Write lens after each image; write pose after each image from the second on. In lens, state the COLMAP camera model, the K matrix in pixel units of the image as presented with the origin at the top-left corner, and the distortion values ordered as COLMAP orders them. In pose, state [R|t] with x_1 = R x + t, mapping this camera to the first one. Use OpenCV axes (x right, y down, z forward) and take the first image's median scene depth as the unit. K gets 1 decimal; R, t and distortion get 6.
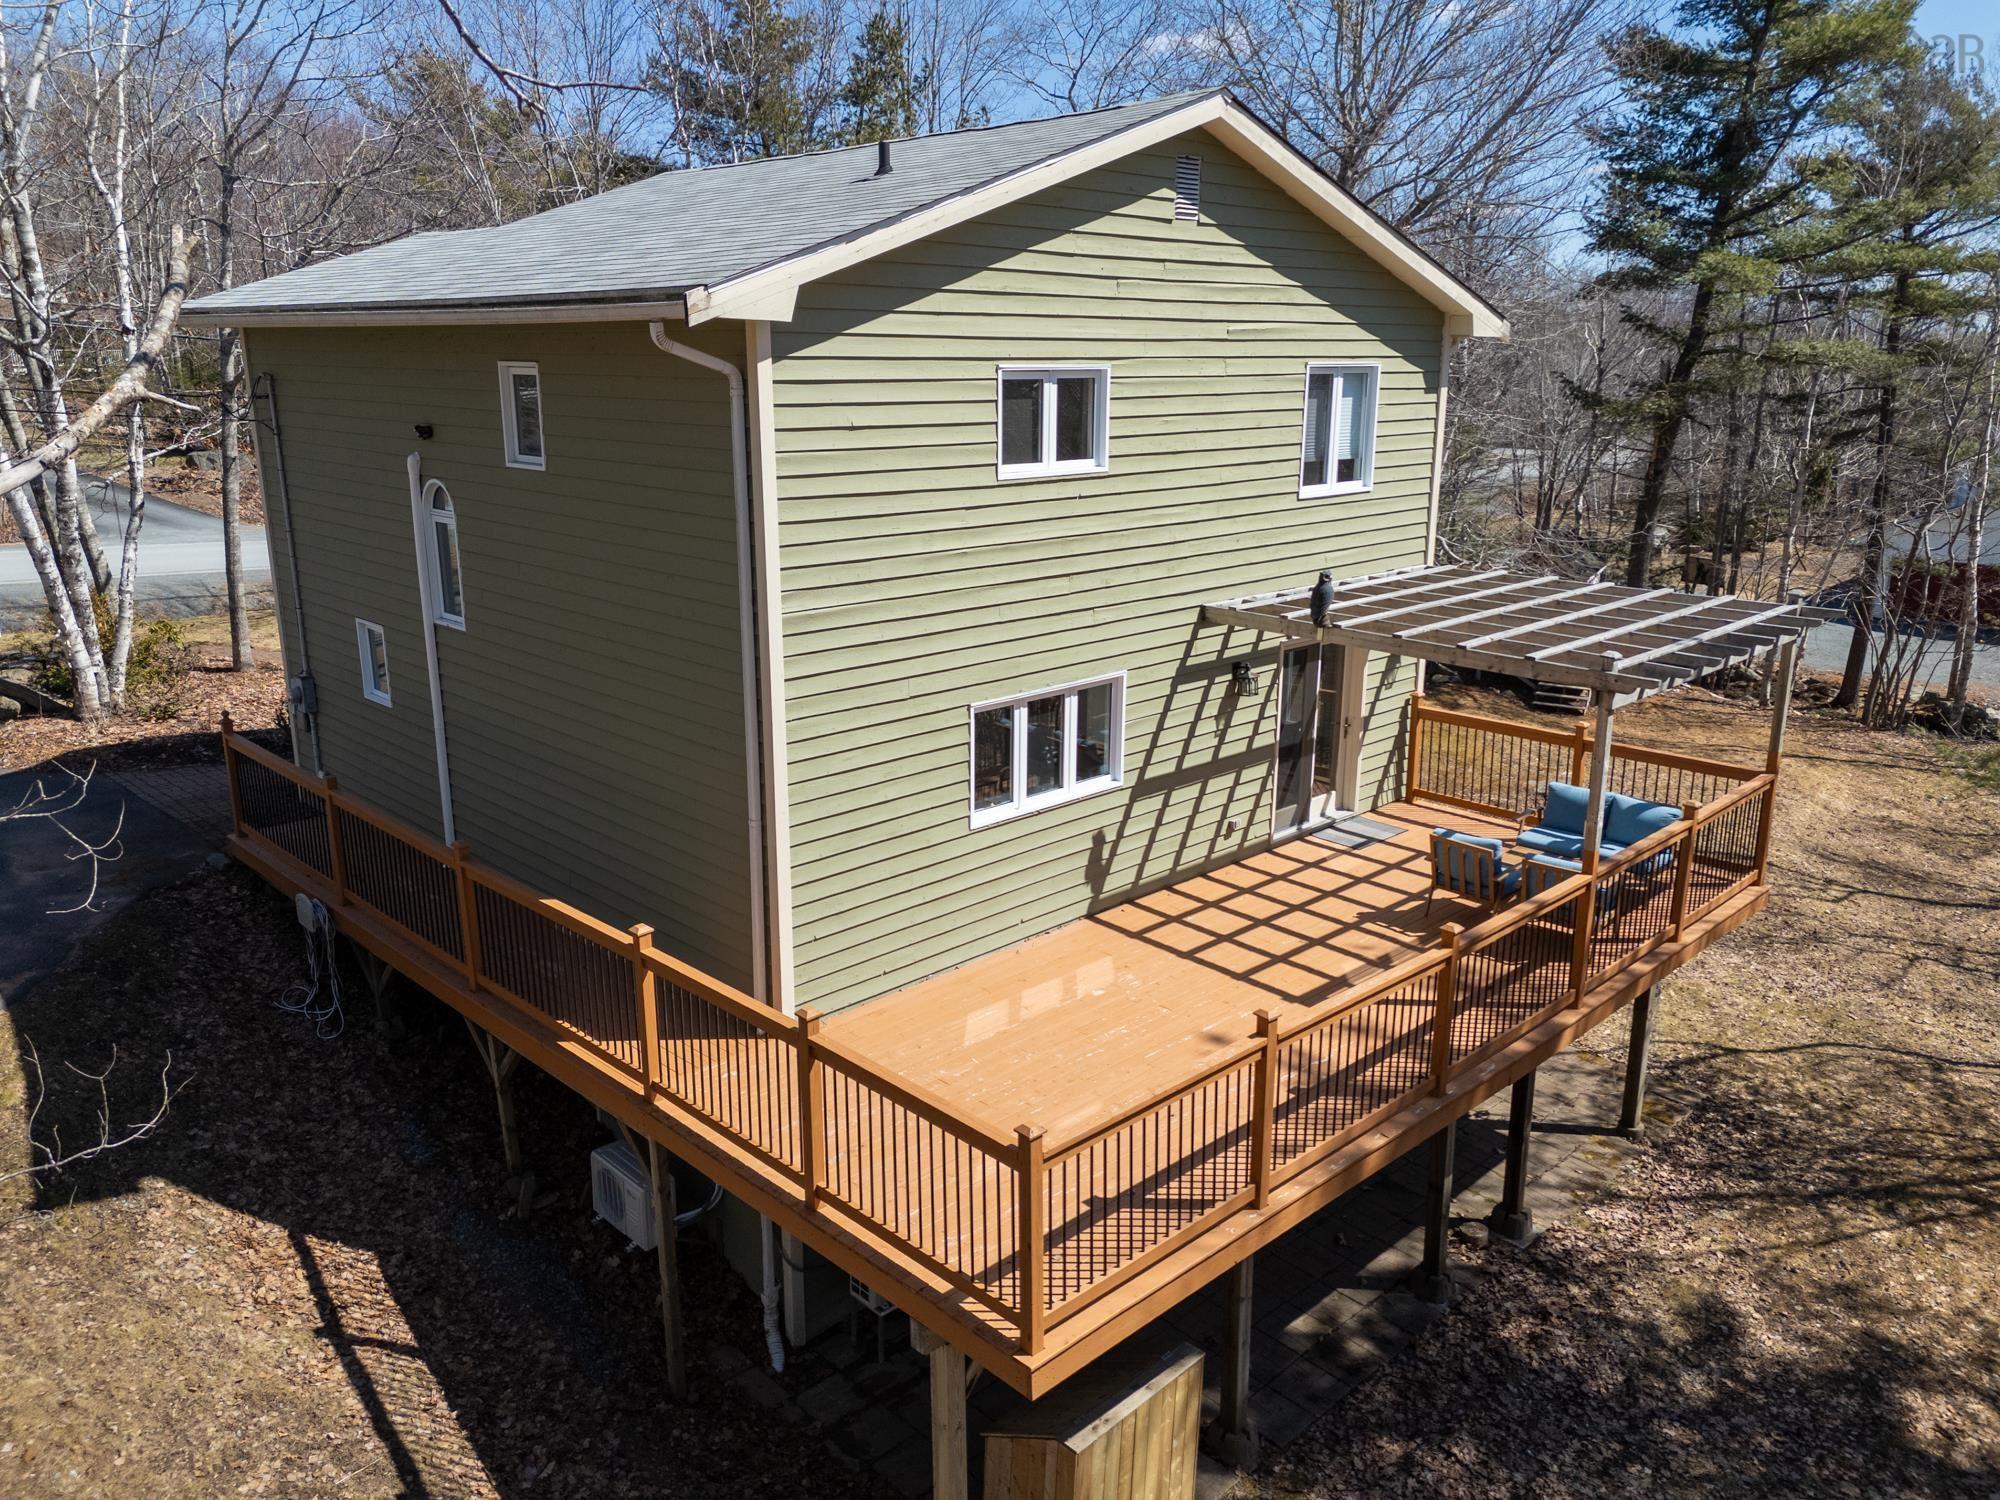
lens RADIAL K [[1458.0, 0, 1004.0], [0, 1458.0, 744.7], [0, 0, 1]] dist [0.091545, -0.075423]
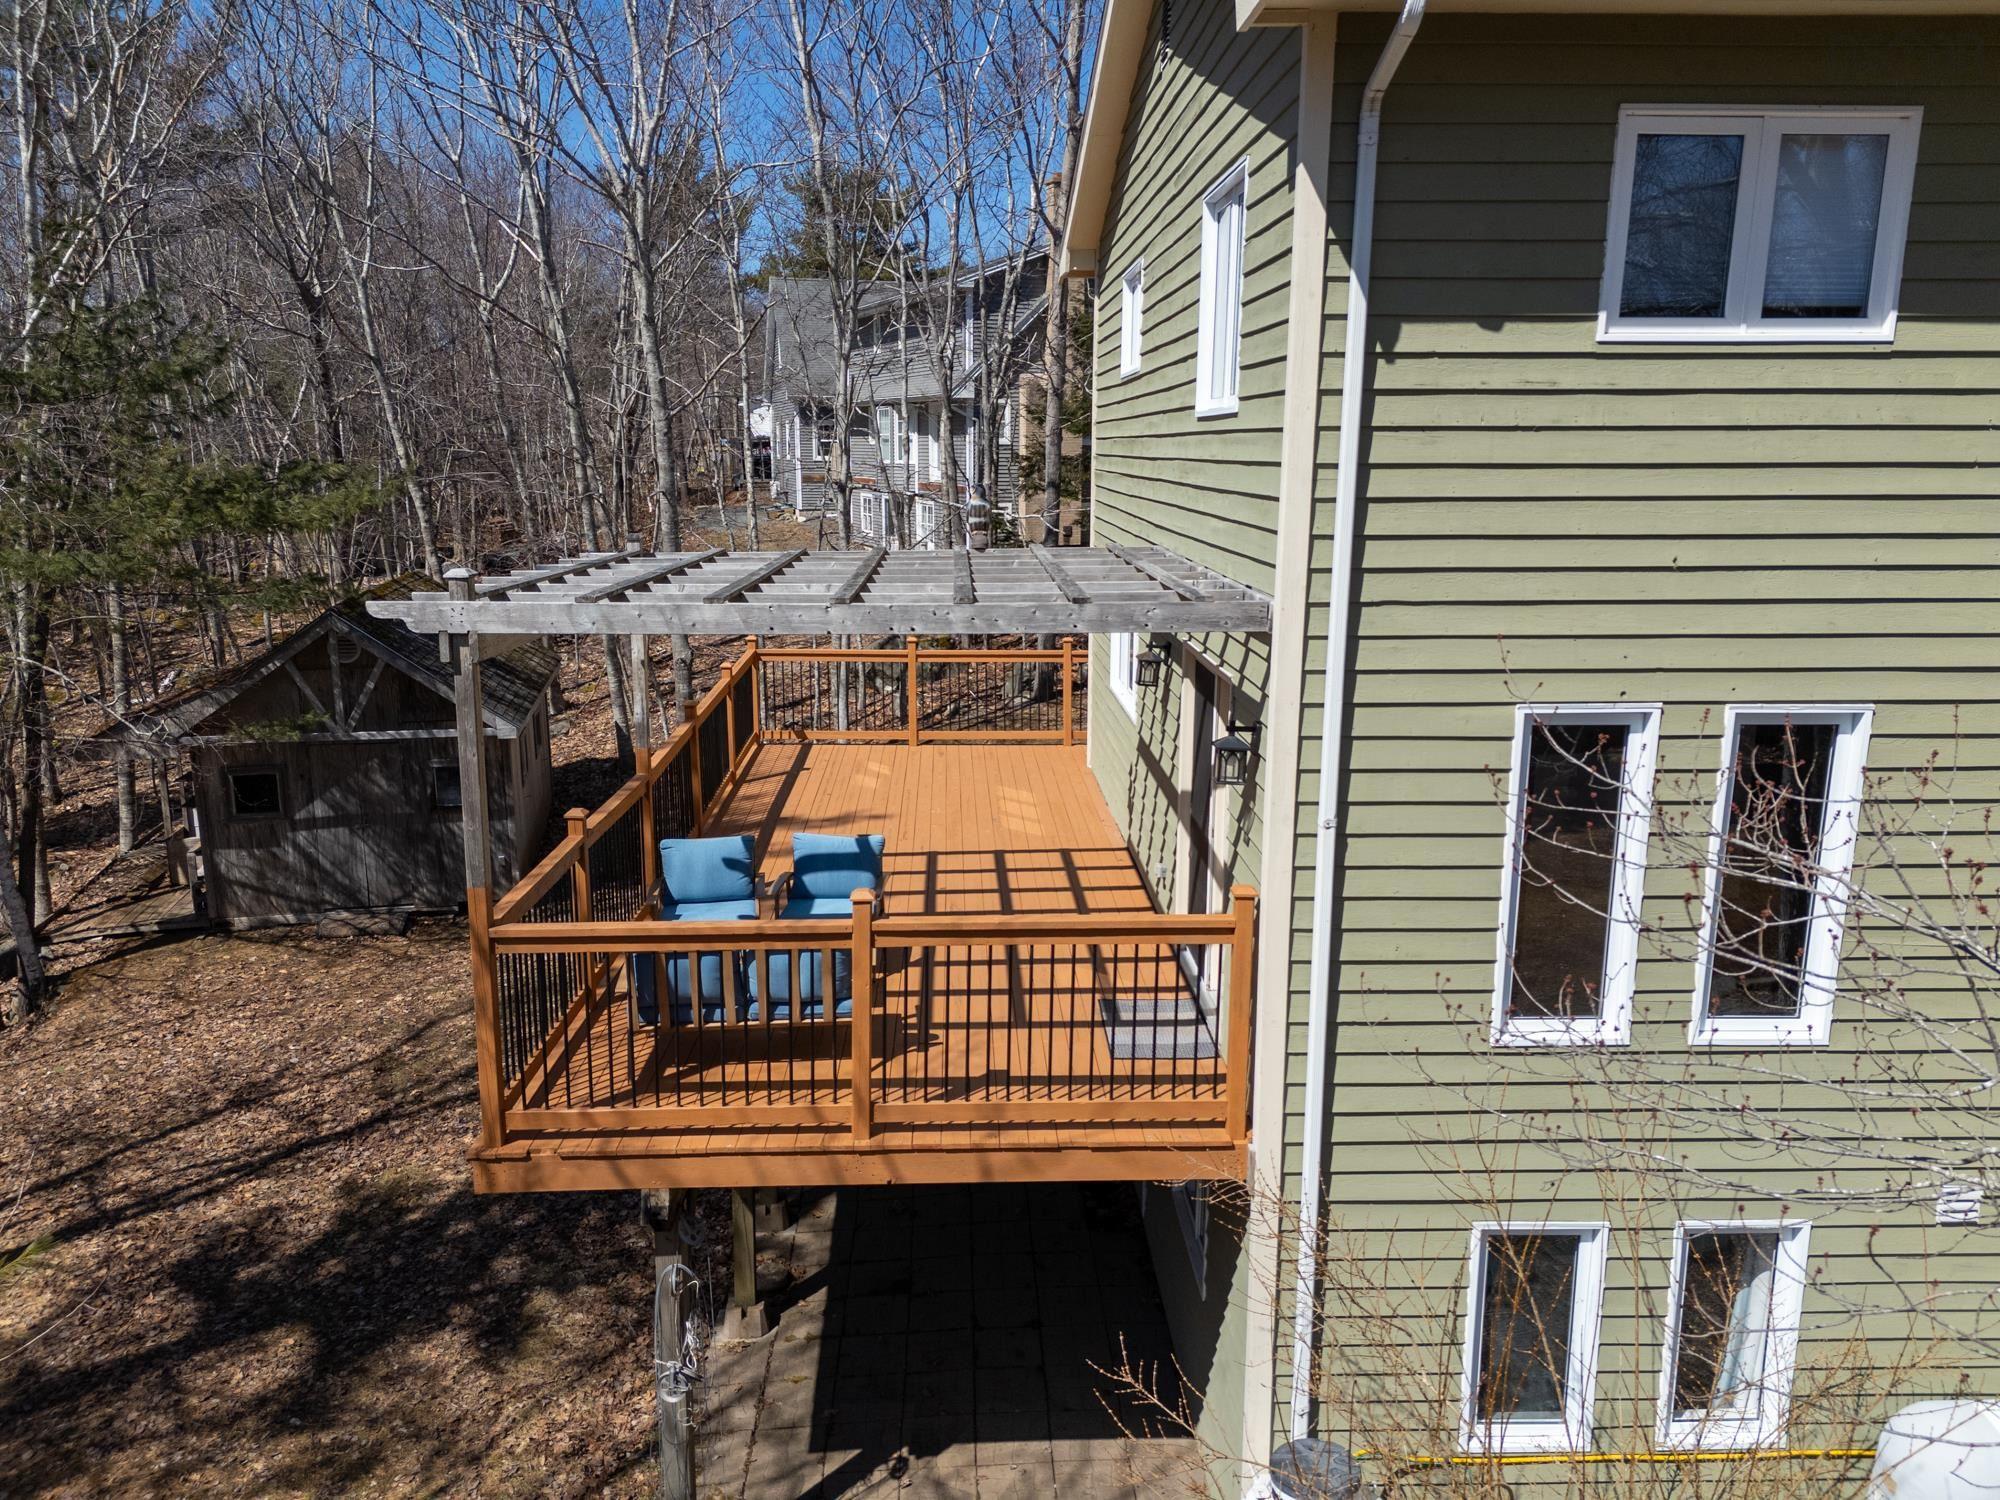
lens RADIAL K [[1458.0, 0, 1004.0], [0, 1458.0, 744.7], [0, 0, 1]] dist [0.091545, -0.075423]
pose [[-0.686766, 0.142615, -0.712750, 0.786467], [-0.170449, 0.921626, 0.348644, -0.262967], [0.706611, 0.360924, -0.608633, 1.501905]]
